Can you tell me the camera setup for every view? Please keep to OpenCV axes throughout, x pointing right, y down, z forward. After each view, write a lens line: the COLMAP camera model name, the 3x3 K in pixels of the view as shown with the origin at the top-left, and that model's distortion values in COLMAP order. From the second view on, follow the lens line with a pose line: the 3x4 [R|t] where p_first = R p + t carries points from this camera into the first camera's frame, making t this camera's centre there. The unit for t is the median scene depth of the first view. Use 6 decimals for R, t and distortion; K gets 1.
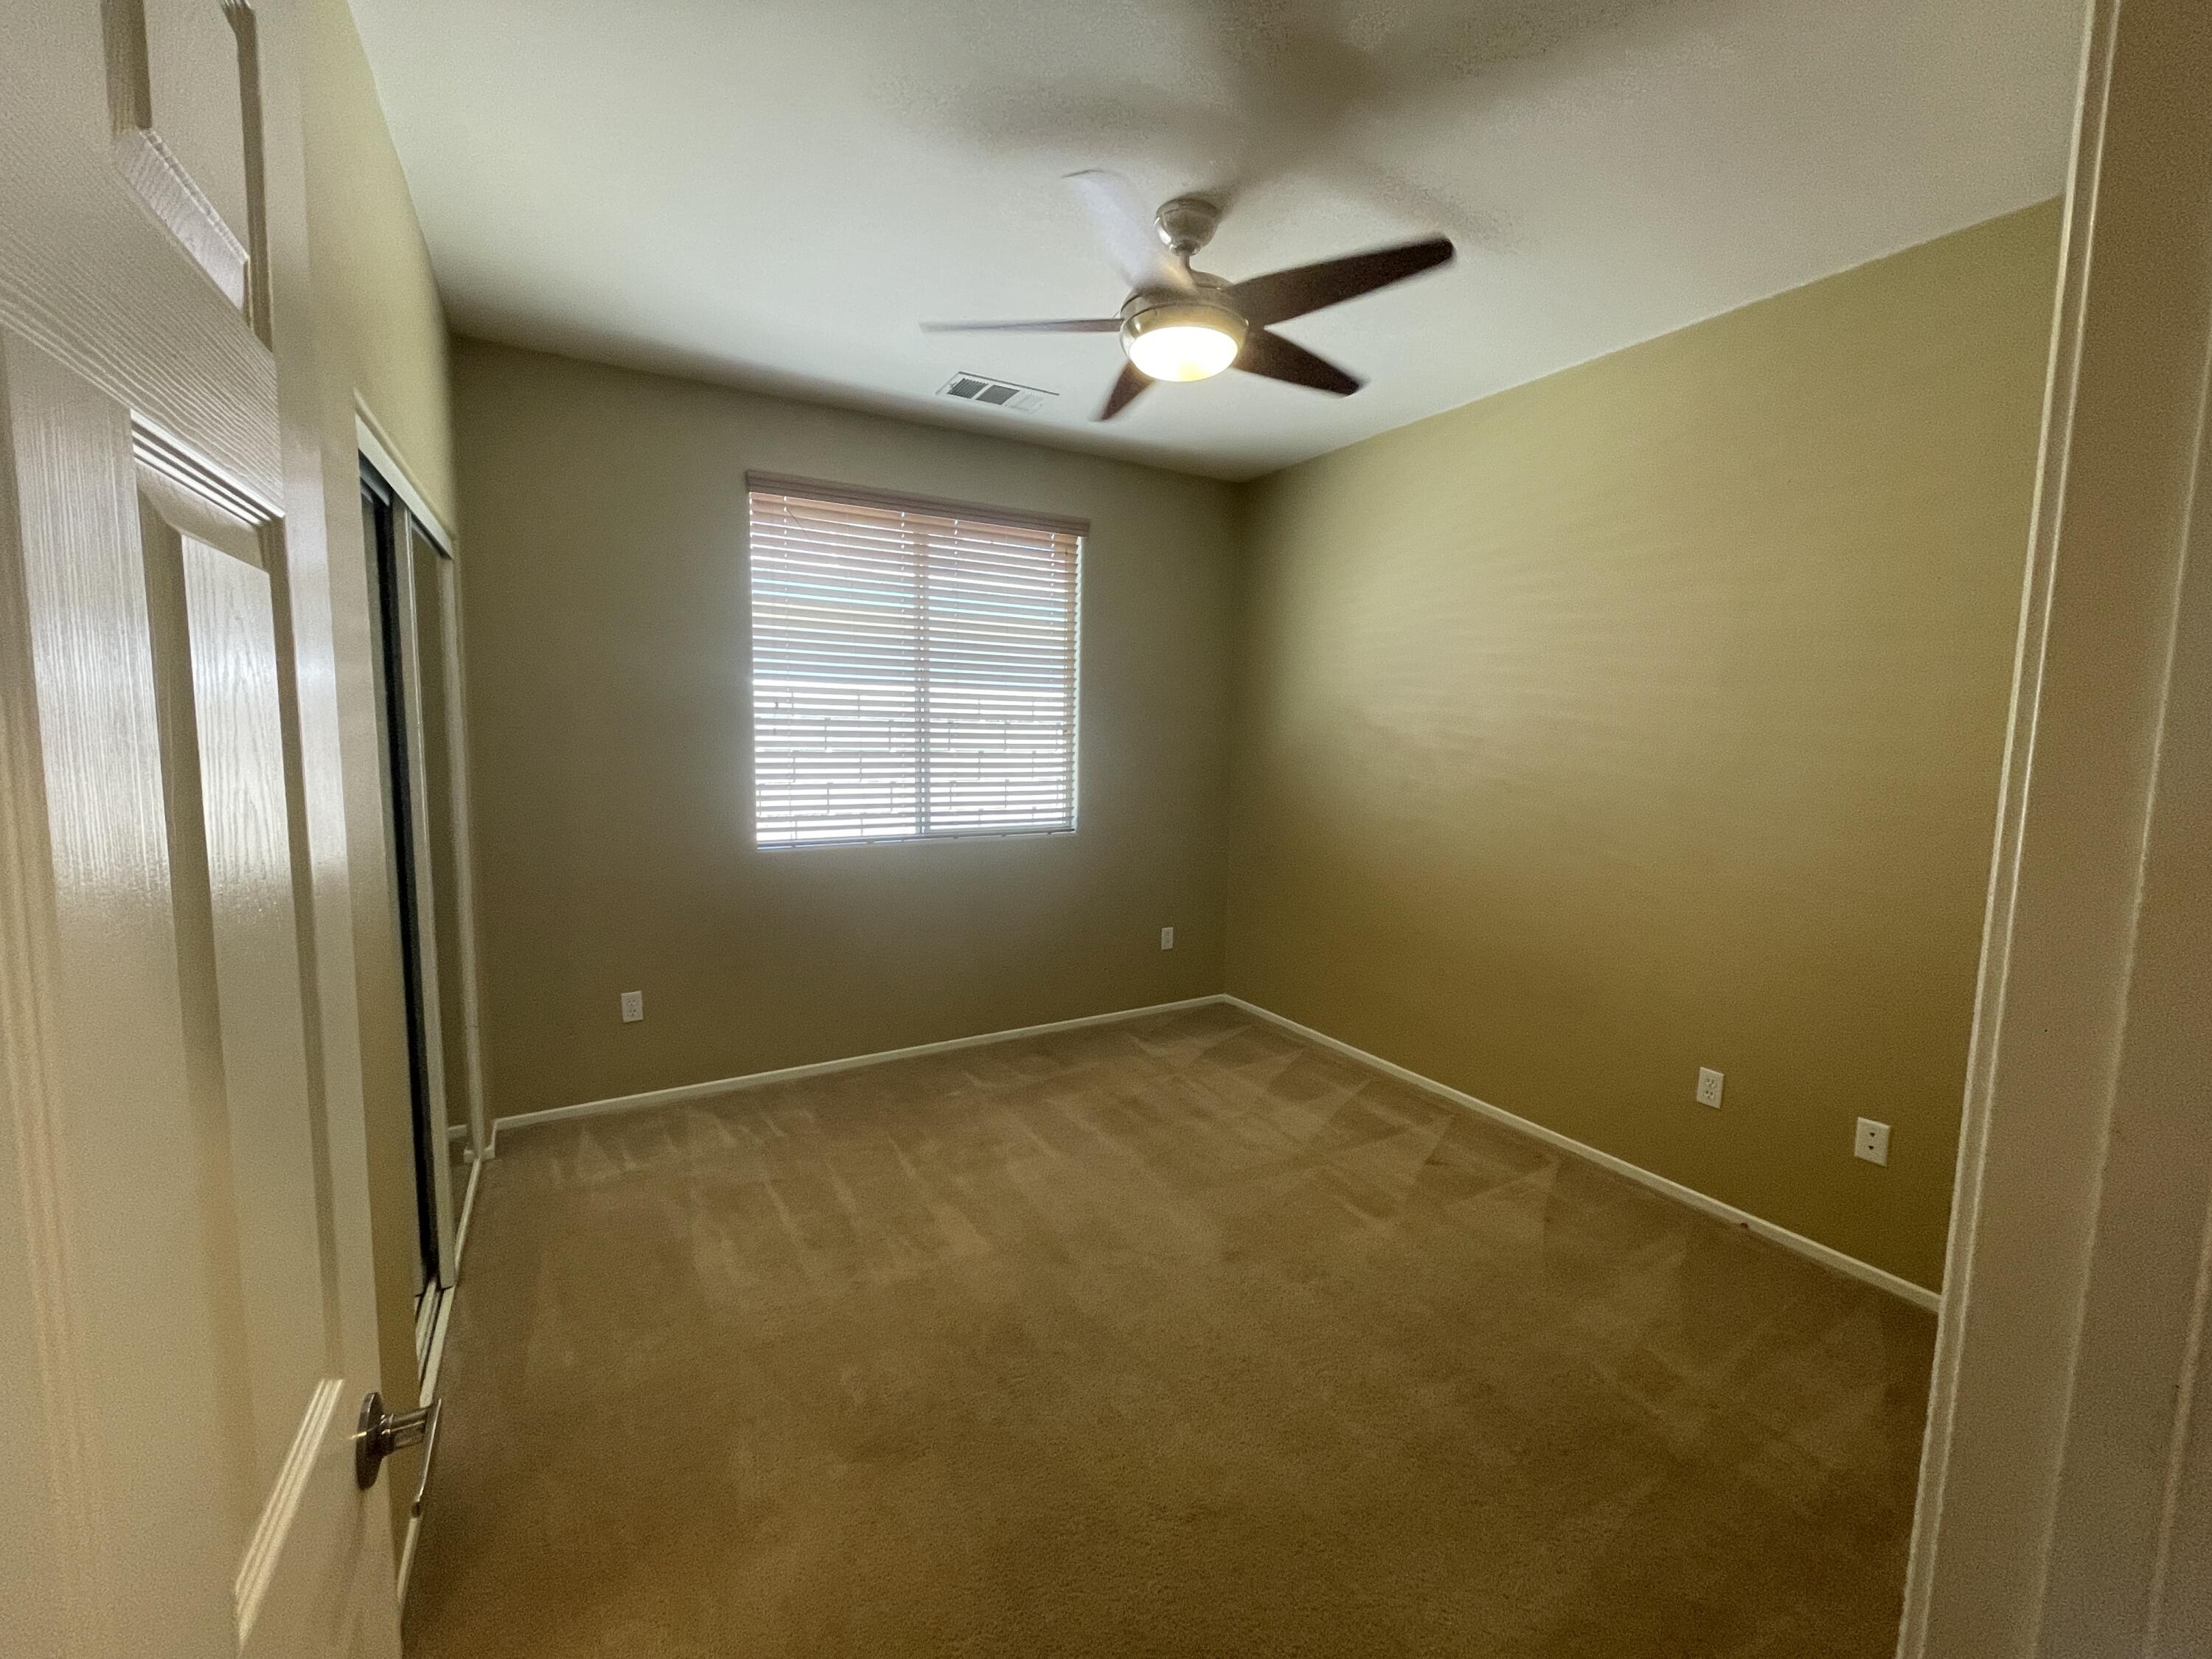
lens RADIAL K [[900.5, 0, 1106.0], [0, 900.5, 829.5], [0, 0, 1]] dist [-0.000311, -0.000012]
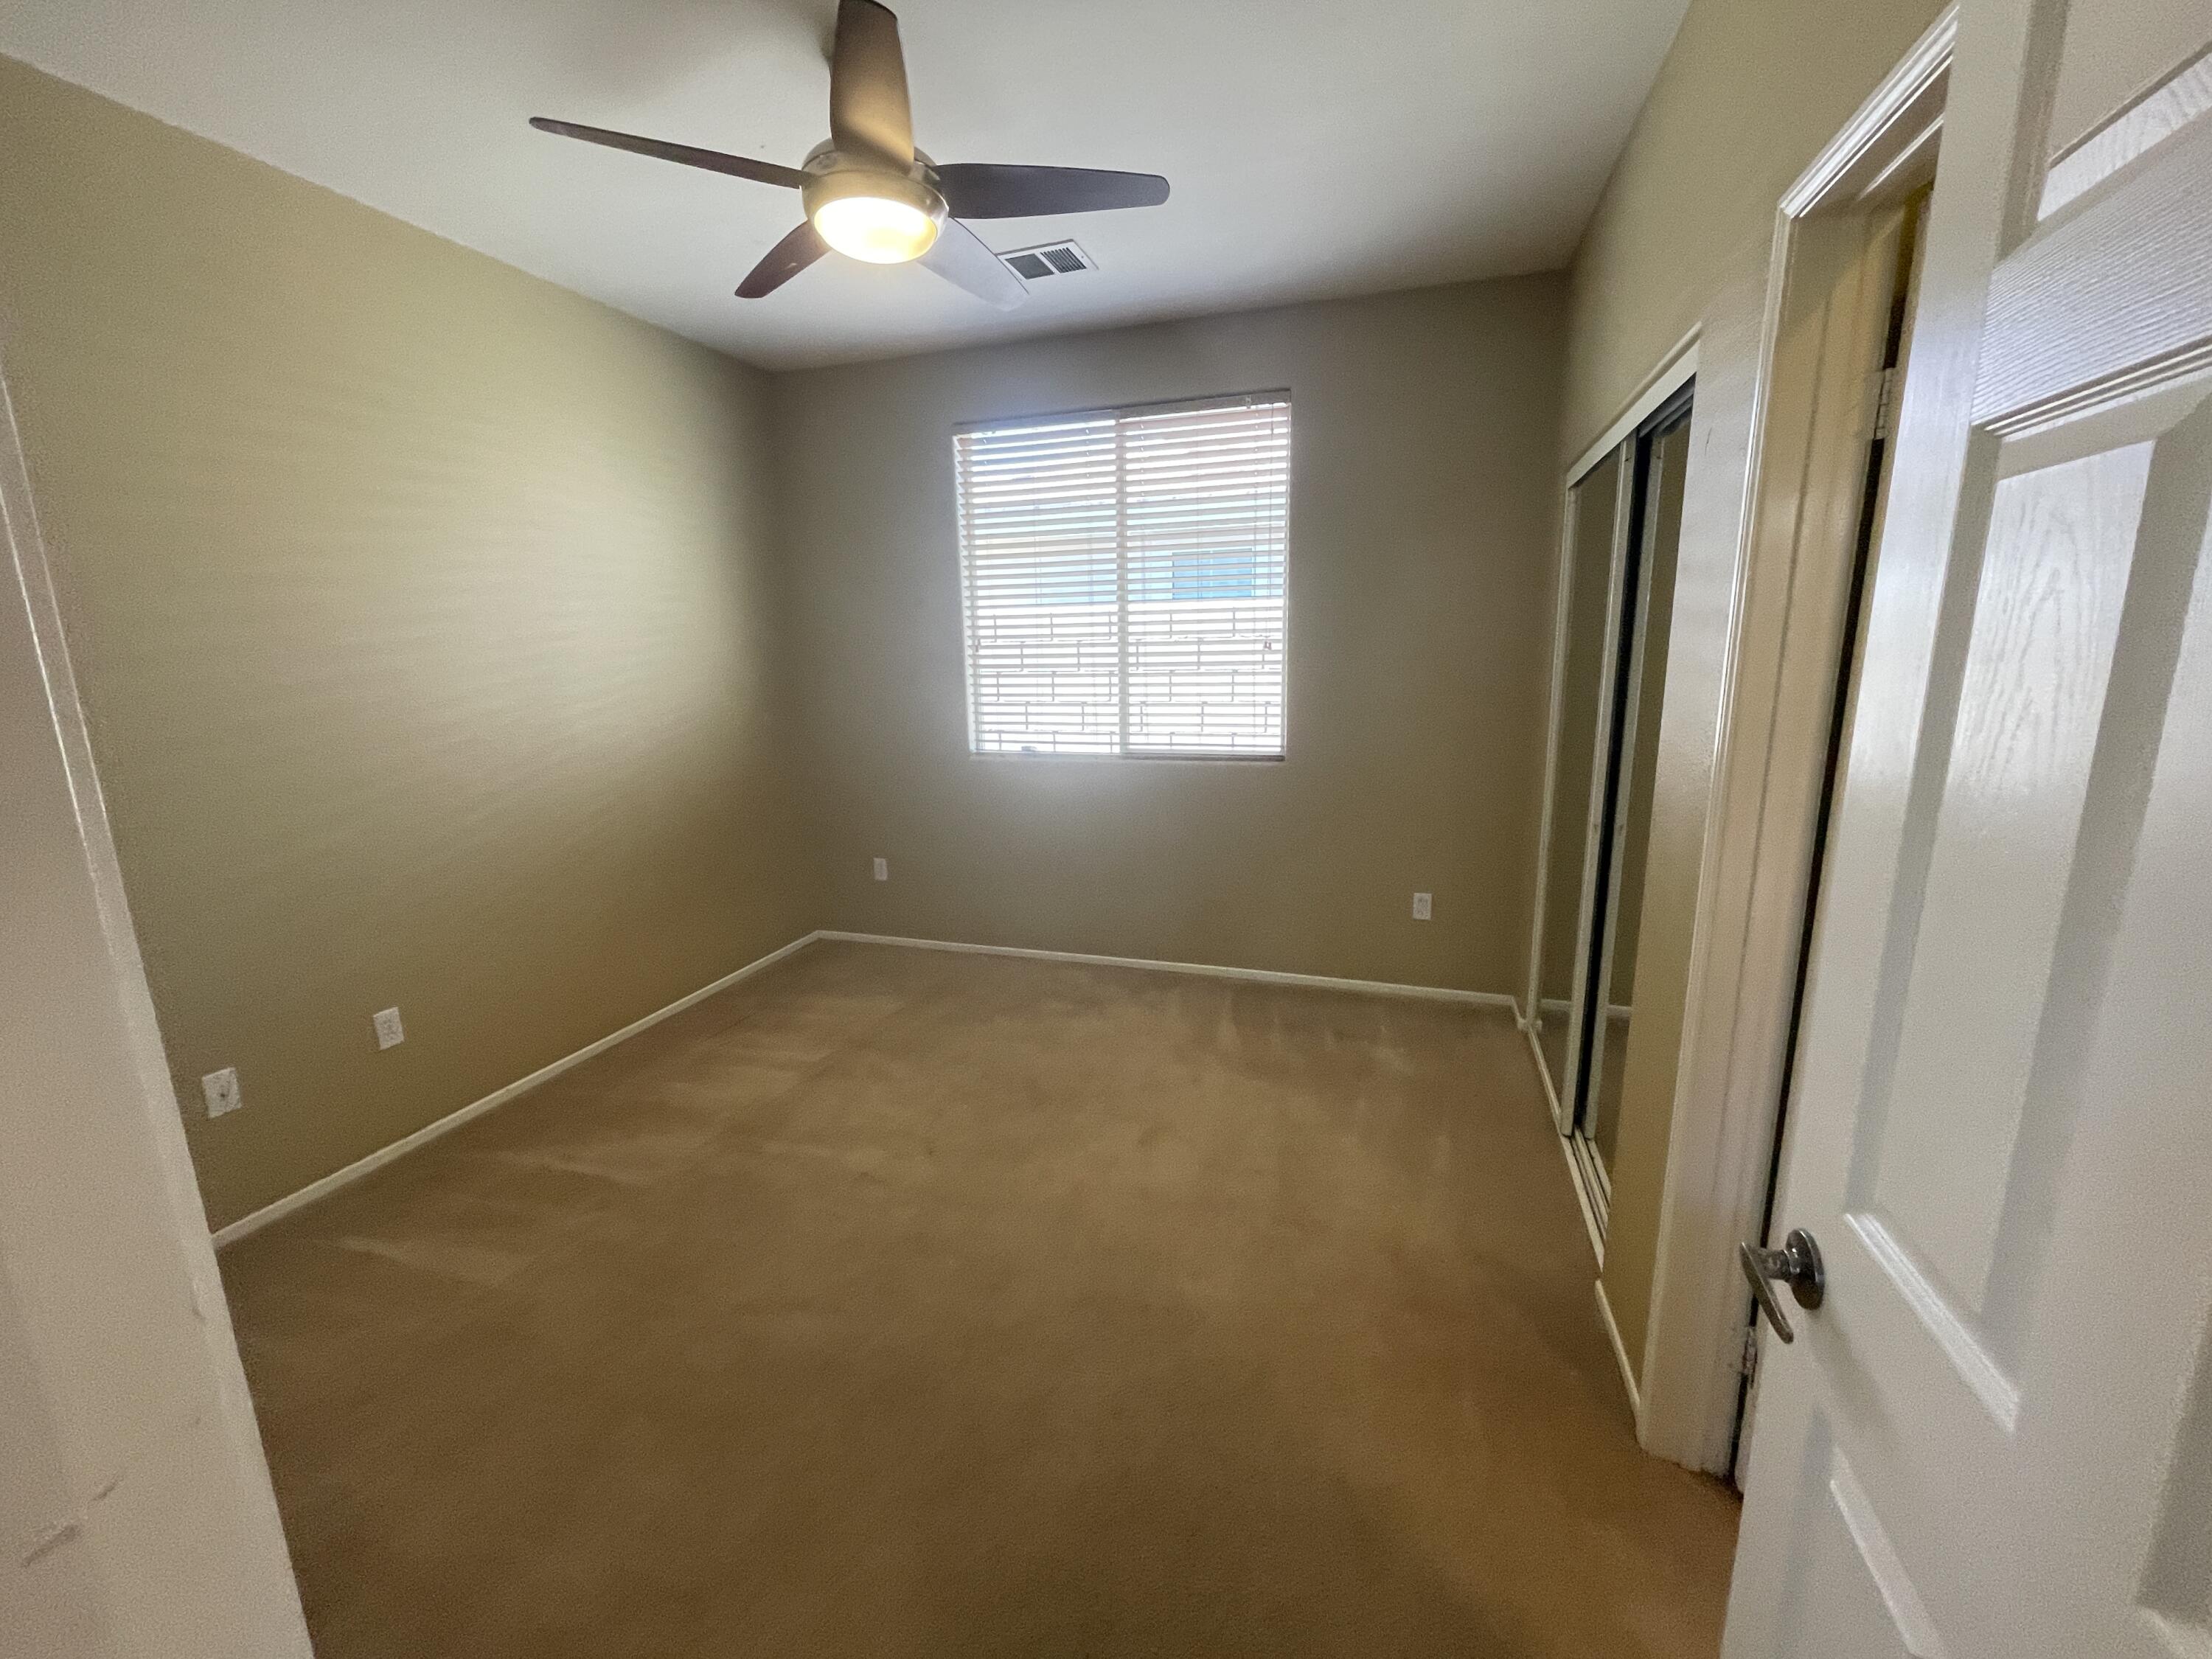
lens RADIAL K [[875.5, 0, 1106.0], [0, 875.5, 829.5], [0, 0, 1]] dist [0.000555, 0.000019]
pose [[0.659478, 0.122246, -0.741717, 0.531868], [-0.056641, 0.991964, 0.113129, -0.020895], [0.749587, -0.032595, 0.661103, 0.339182]]
